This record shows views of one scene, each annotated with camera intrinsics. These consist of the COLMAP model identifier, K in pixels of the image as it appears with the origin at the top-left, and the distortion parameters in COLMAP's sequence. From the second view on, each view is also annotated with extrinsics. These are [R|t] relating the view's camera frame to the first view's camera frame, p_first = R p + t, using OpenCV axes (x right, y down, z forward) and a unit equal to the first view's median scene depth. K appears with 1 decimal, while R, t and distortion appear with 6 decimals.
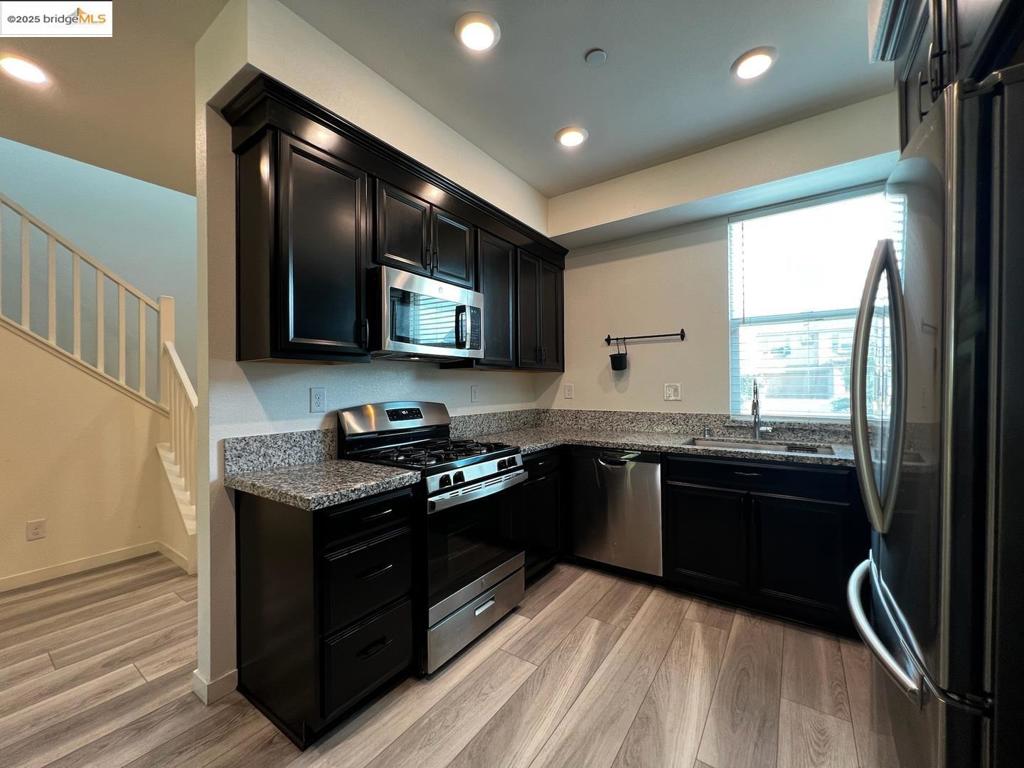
lens RADIAL K [[409.7, 0, 509.6], [0, 409.7, 383.7], [0, 0, 1]] dist [-0.002738, 0.002077]
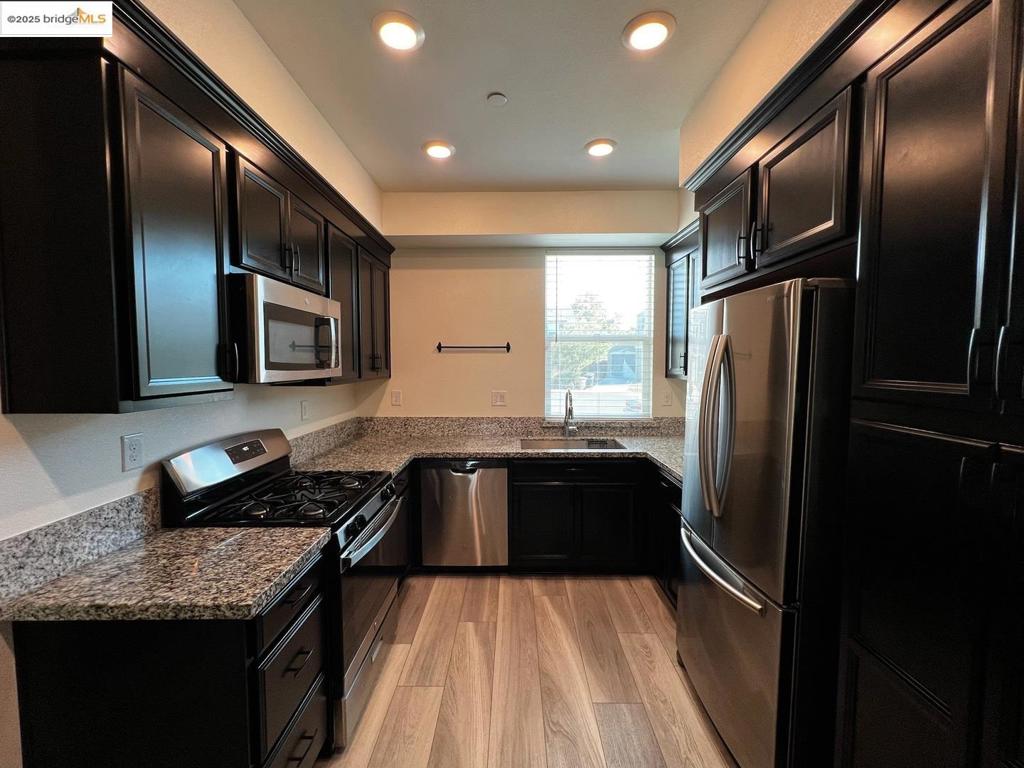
lens RADIAL K [[425.3, 0, 509.4], [0, 425.3, 384.3], [0, 0, 1]] dist [-0.000426, 0.000754]
pose [[0.823813, -0.023239, 0.566385, -0.298927], [-0.007690, 0.998609, 0.052159, -0.100199], [-0.566809, -0.047325, 0.822489, 0.046395]]
